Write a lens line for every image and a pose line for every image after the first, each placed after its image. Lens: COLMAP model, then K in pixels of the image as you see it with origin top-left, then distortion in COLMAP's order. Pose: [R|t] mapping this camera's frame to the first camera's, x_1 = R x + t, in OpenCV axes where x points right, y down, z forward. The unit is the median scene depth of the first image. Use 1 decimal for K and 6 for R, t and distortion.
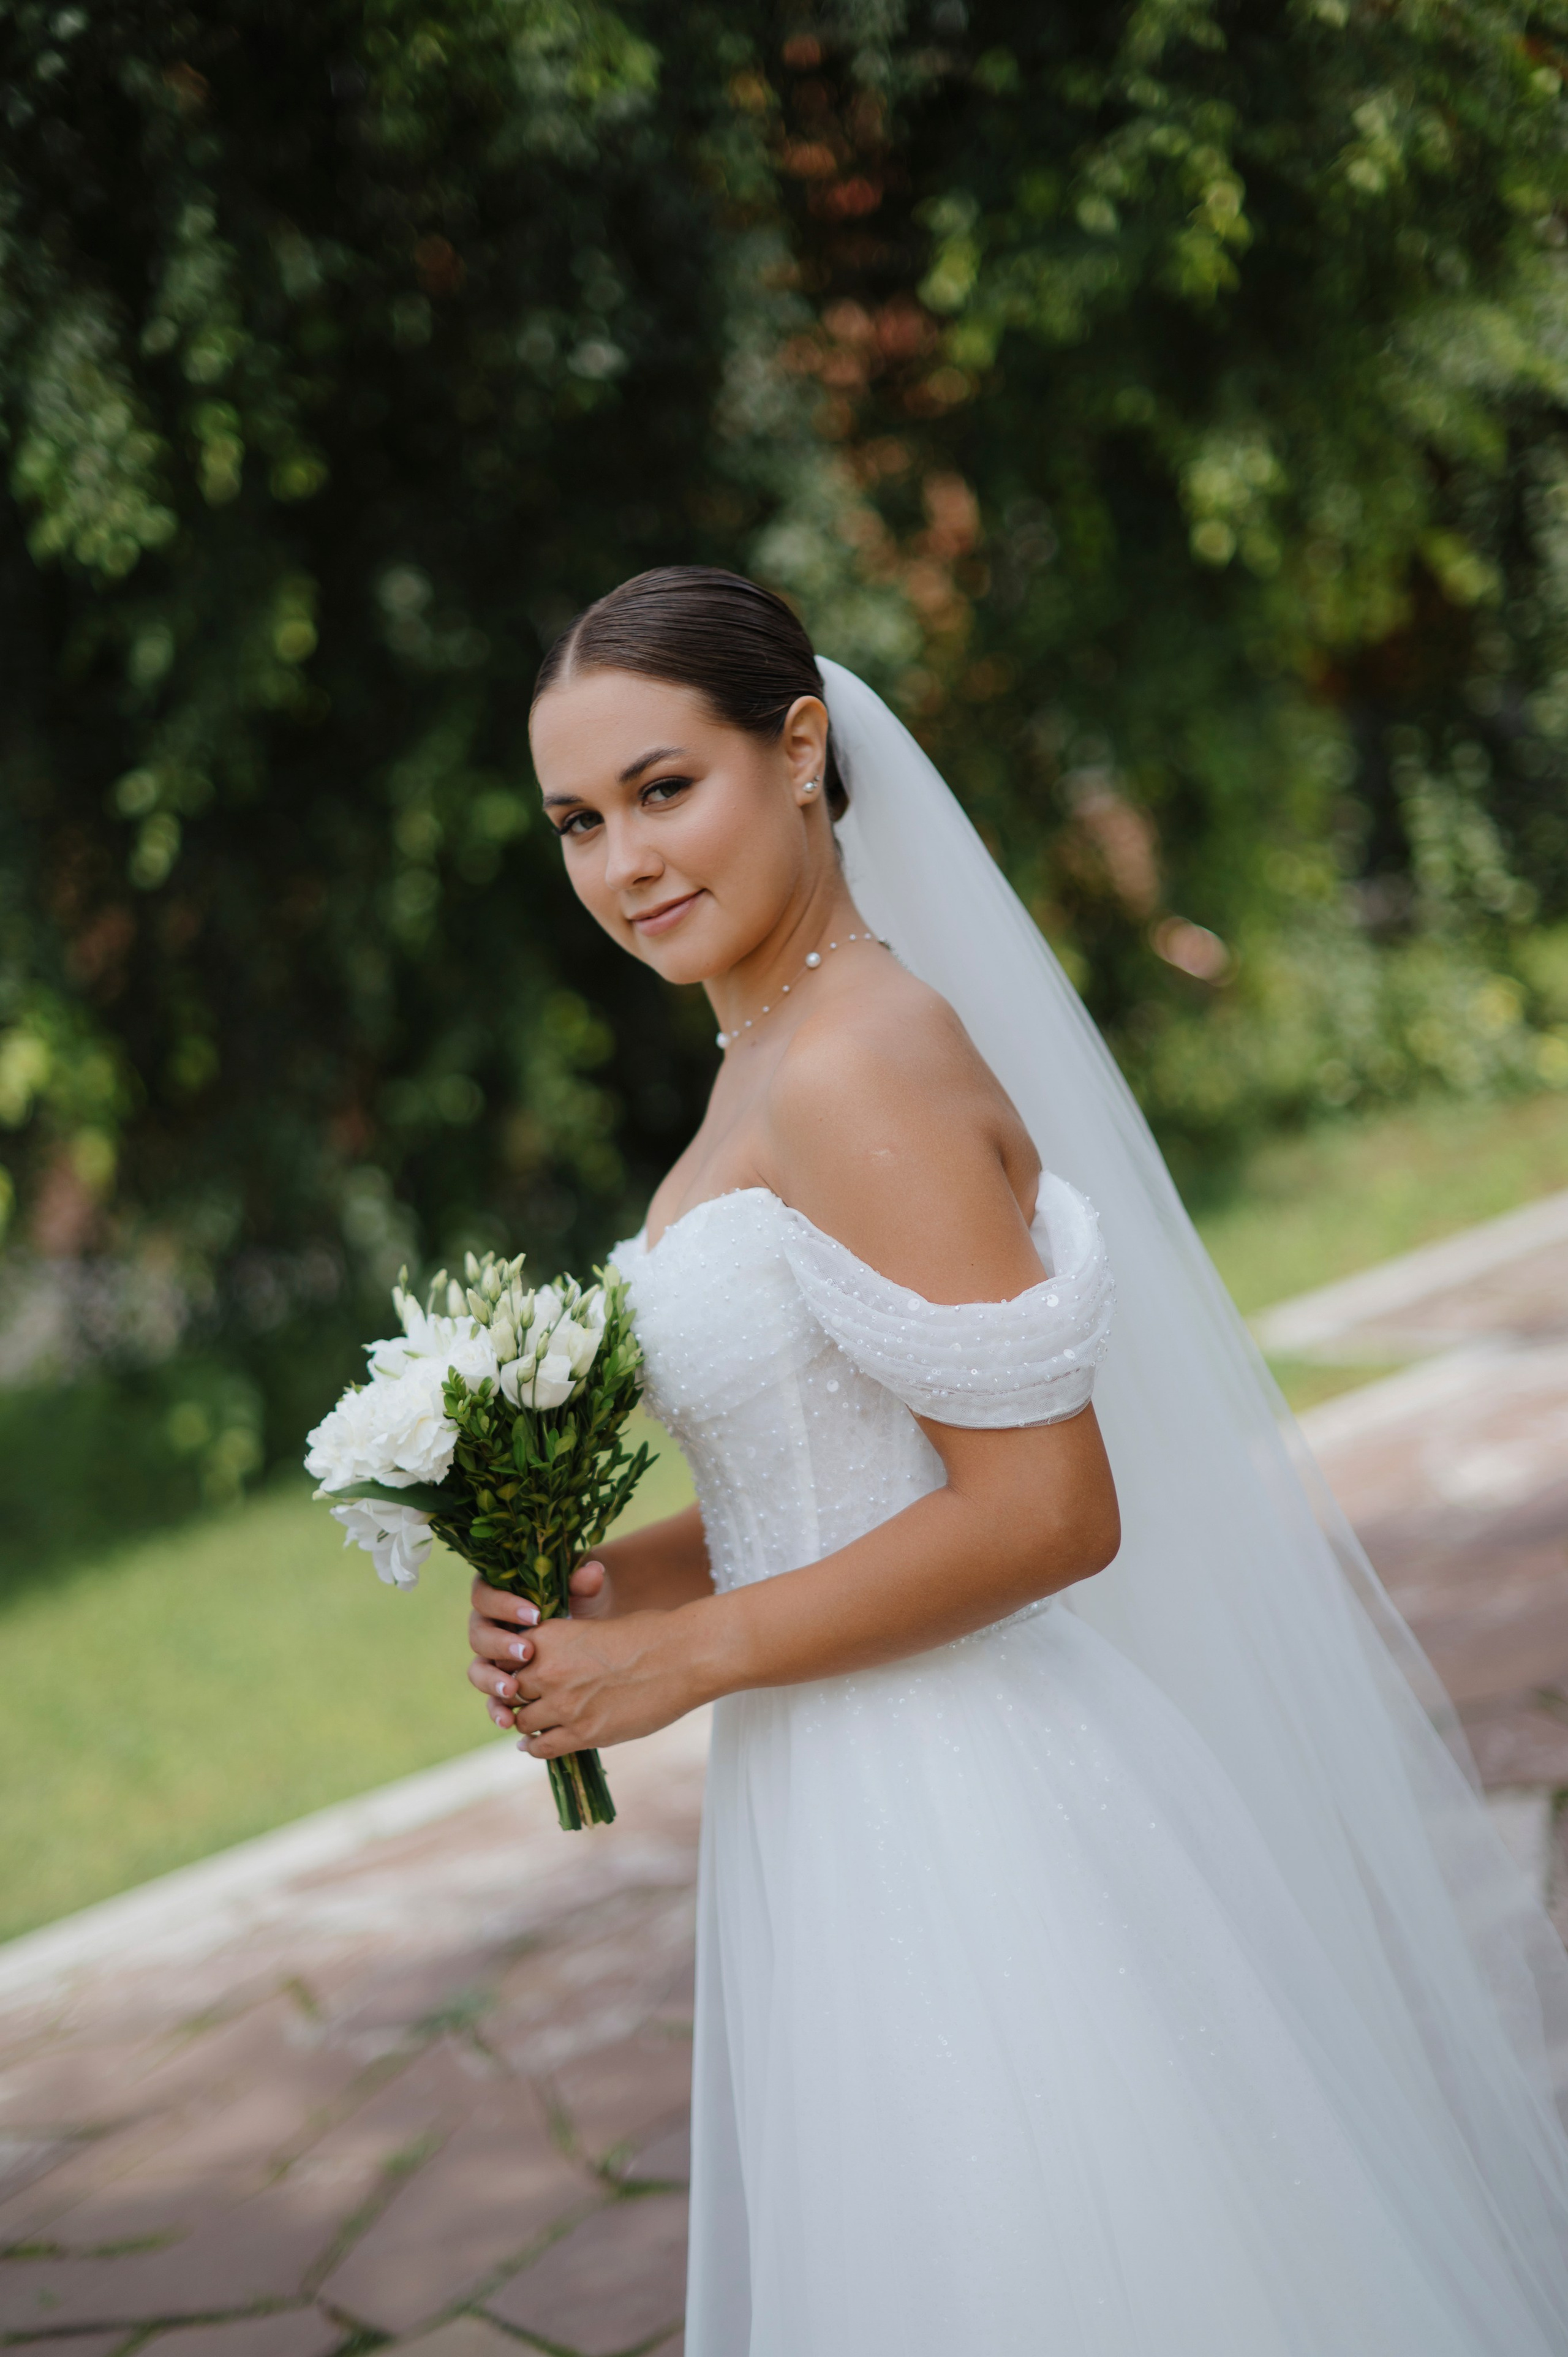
lens RADIAL K [[3276.6, 0, 784.0], [0, 3276.6, 1178.5], [0, 0, 1]] dist [-0.012165, -0.033860]
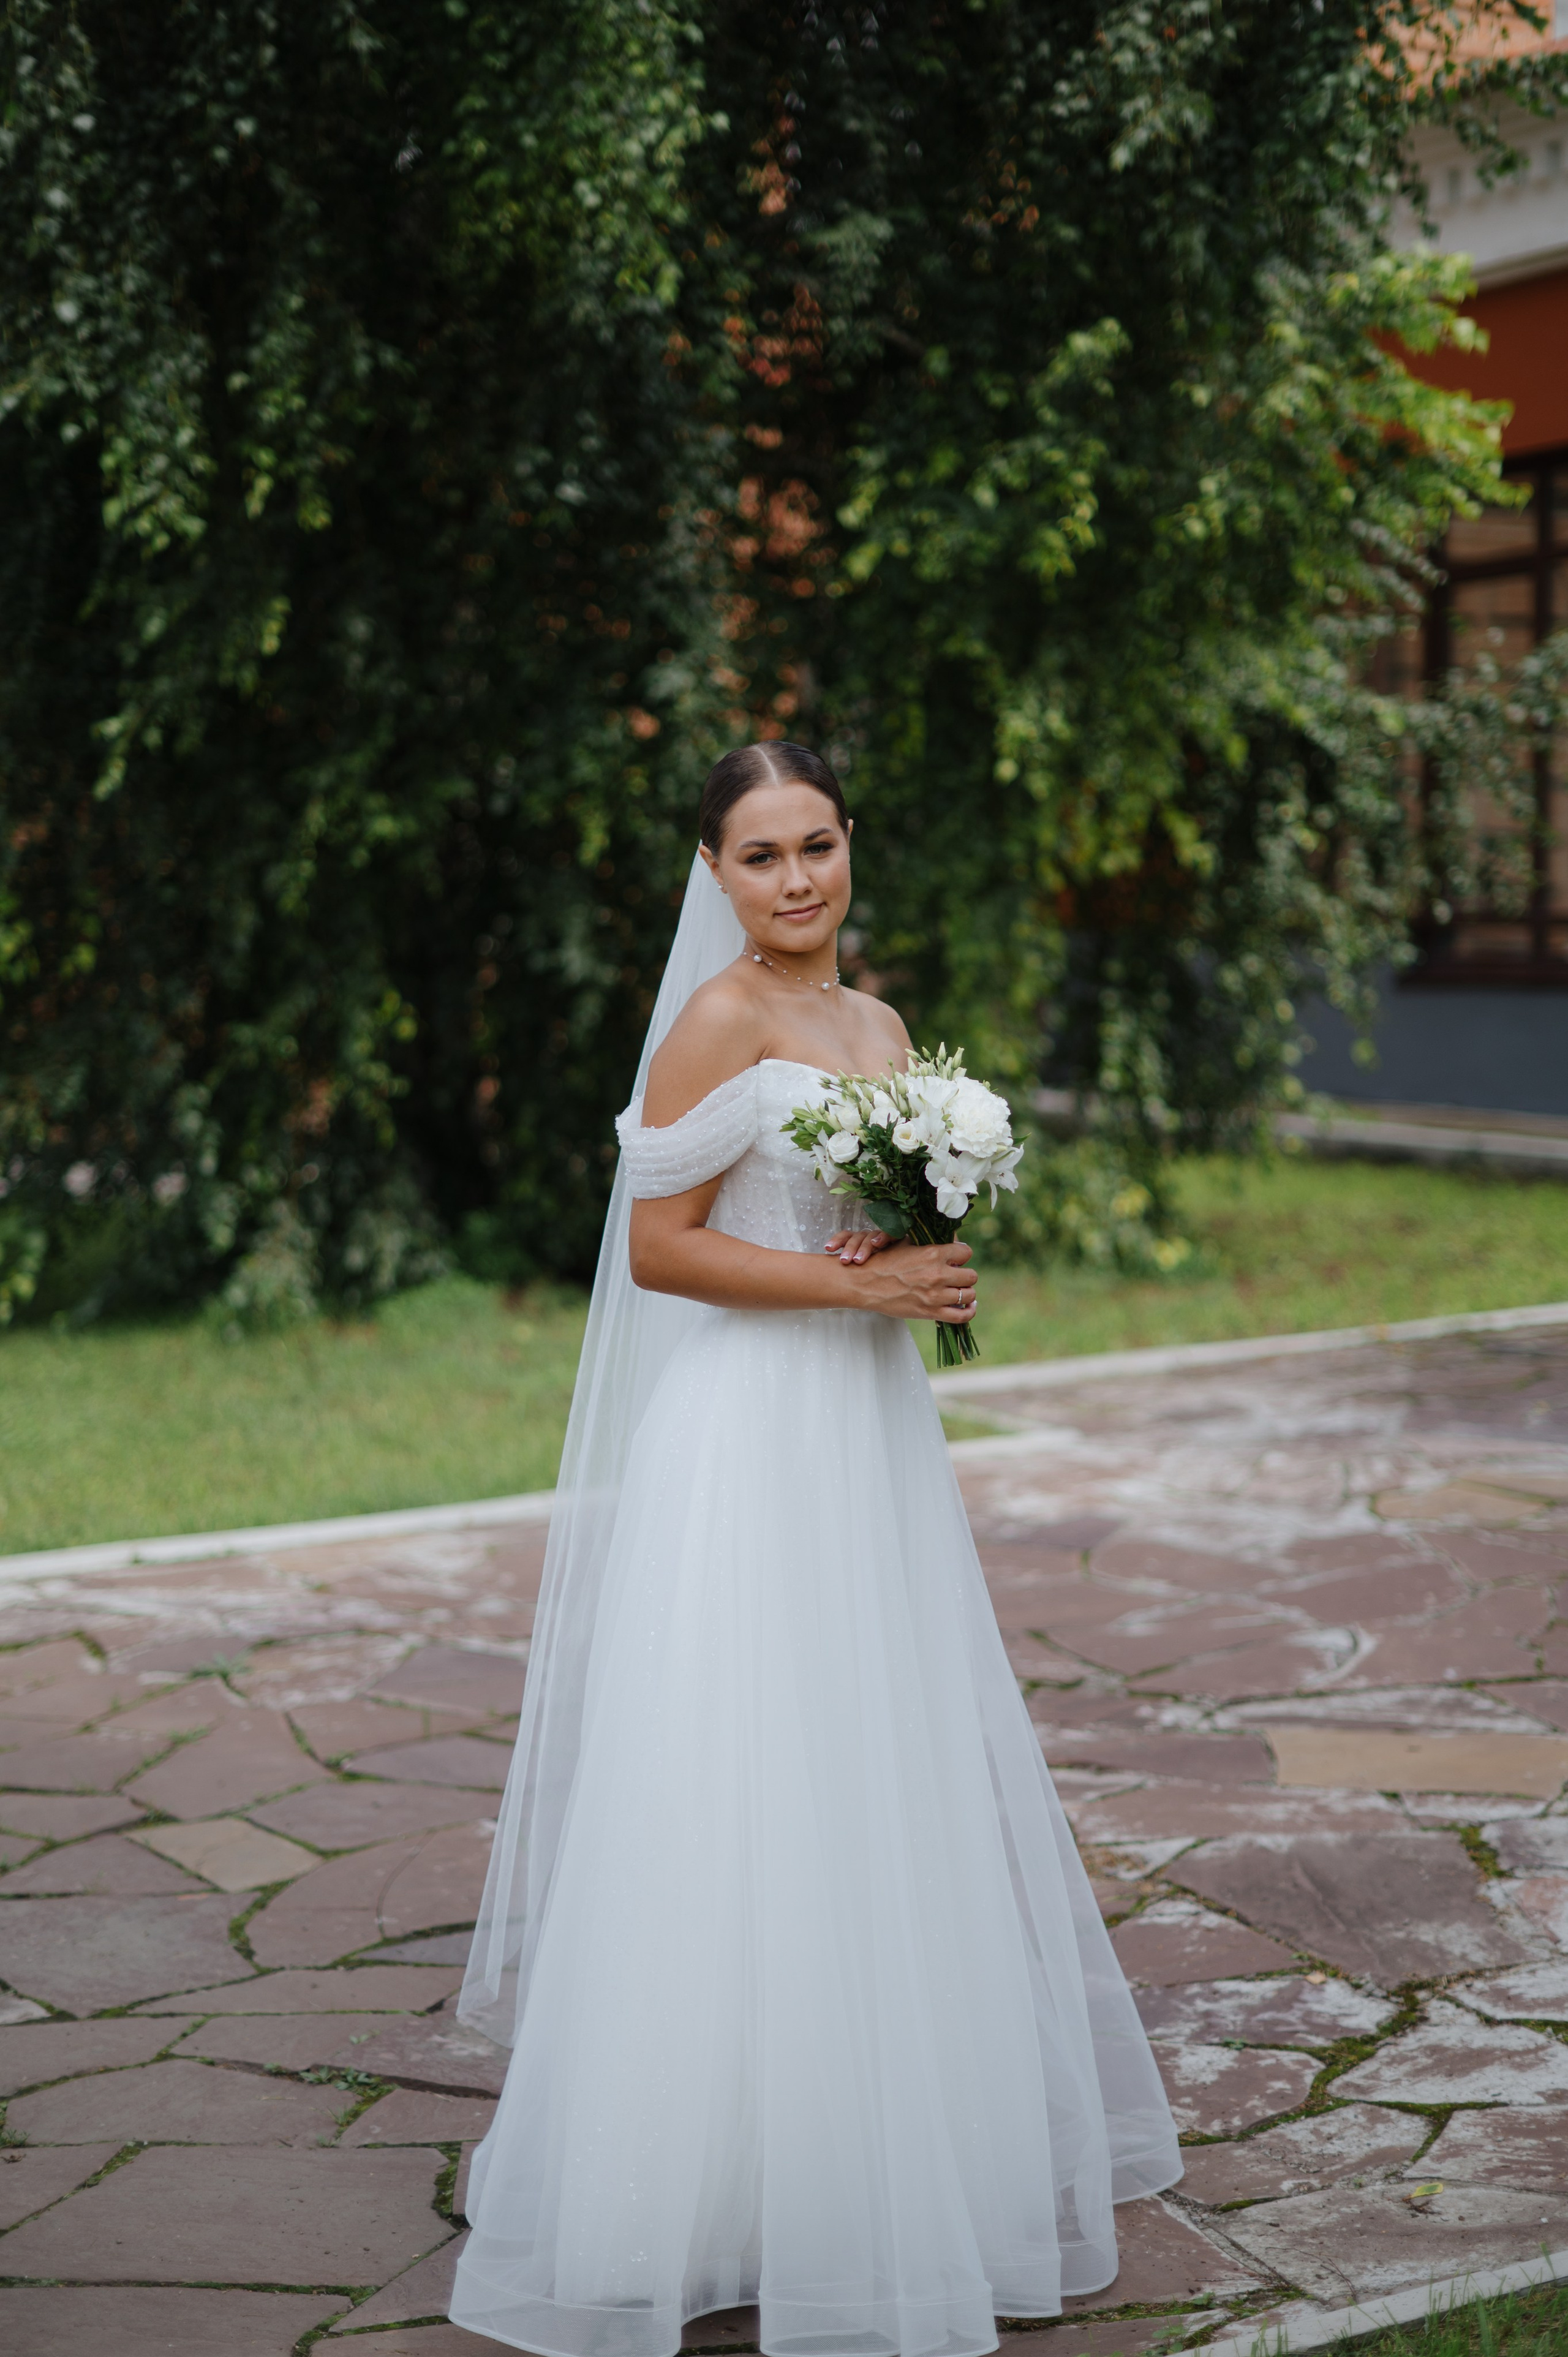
lens RADIAL K [[3276.6, 0, 784.0], [0, 3276.6, 1178.5], [0, 0, 1]] dist [-0.012165, -0.033860]
pose [[0.960424, 0.257909, 0.105203, -0.042295], [-0.254016, 0.965953, -0.049095, 0.039708], [-0.114283, 0.020429, 0.993238, -0.232284]]
